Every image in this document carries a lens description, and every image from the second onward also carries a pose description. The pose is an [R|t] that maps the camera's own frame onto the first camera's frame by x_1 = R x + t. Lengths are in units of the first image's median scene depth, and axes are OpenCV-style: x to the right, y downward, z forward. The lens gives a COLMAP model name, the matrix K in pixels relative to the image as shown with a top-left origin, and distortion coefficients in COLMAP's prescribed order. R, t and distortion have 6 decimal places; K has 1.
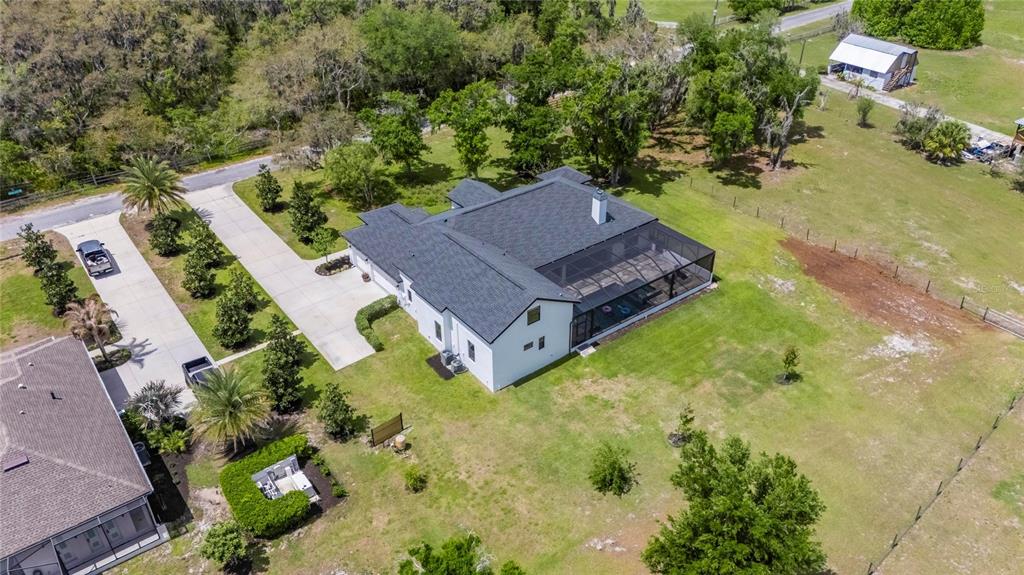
lens RADIAL K [[759.8, 0, 511.5], [0, 759.8, 287.3], [0, 0, 1]] dist [0.050286, -0.034522]
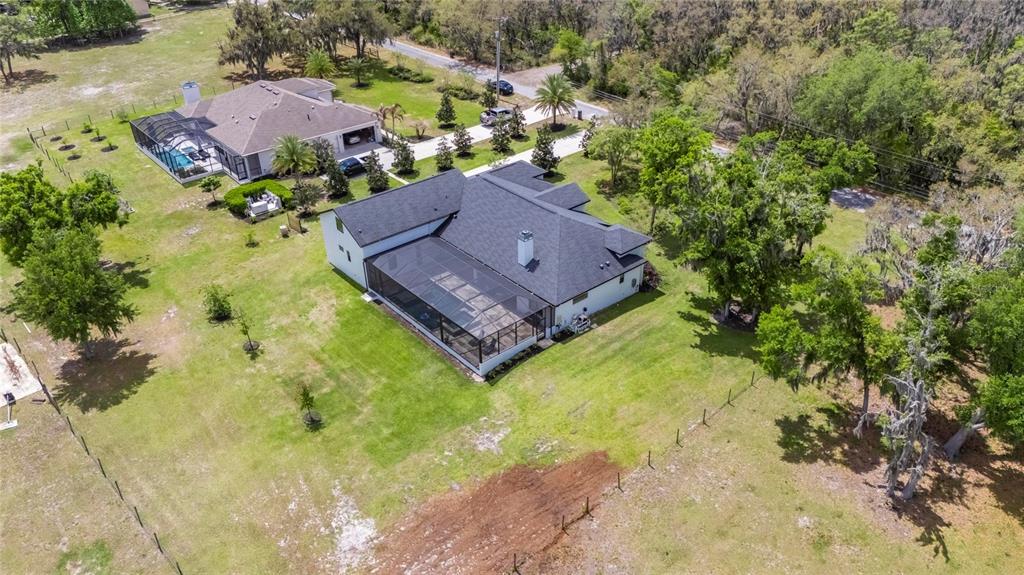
lens RADIAL K [[759.8, 0, 512.6], [0, 759.8, 288.1], [0, 0, 1]] dist [0.050286, -0.034522]
pose [[0.047844, 0.528239, -0.847747, 0.965589], [-0.530489, 0.732566, 0.426530, -0.475128], [0.846341, 0.429313, 0.315274, 0.747212]]
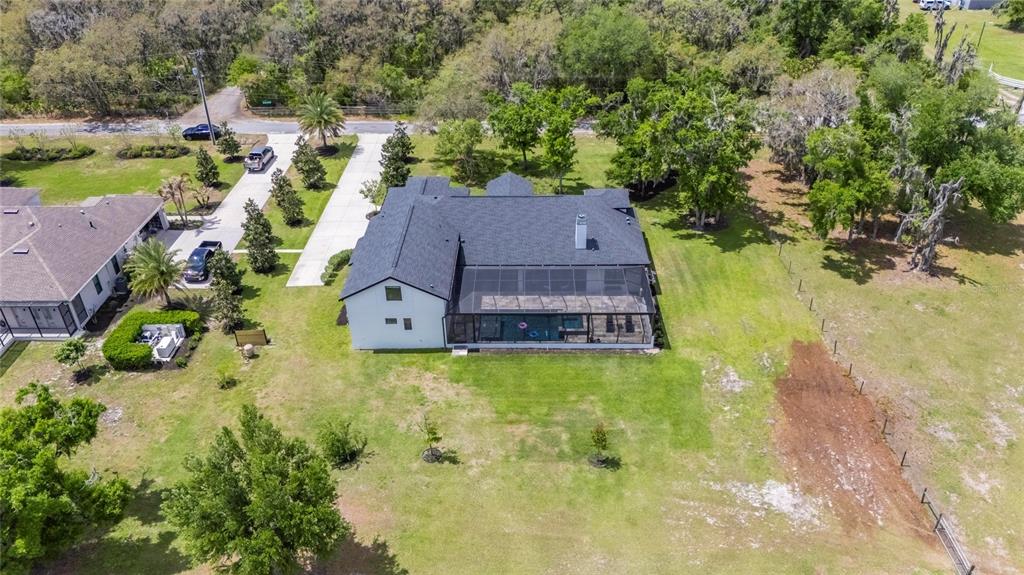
lens RADIAL K [[759.8, 0, 513.0], [0, 759.8, 286.3], [0, 0, 1]] dist [0.050286, -0.034522]
pose [[0.781730, 0.326069, -0.531579, 0.605407], [-0.328476, 0.939876, 0.093466, -0.106077], [0.530095, 0.101546, 0.841836, 0.162849]]
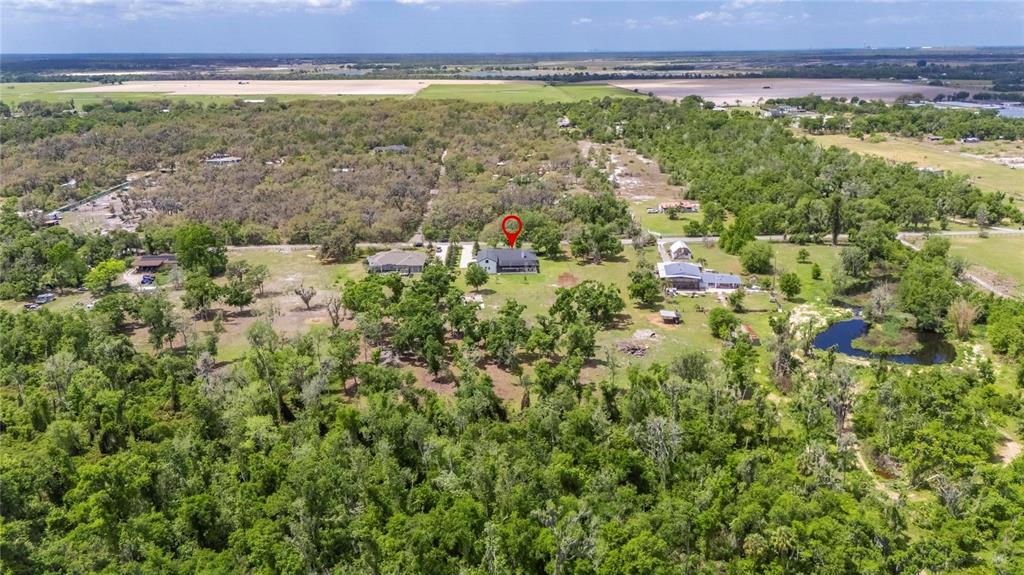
lens RADIAL K [[759.8, 0, 511.8], [0, 759.8, 287.5], [0, 0, 1]] dist [0.050286, -0.034522]
pose [[0.808624, 0.176283, -0.561294, 2.832197], [-0.319676, 0.932578, -0.167648, 0.932616], [0.493896, 0.314997, 0.810459, -2.867474]]
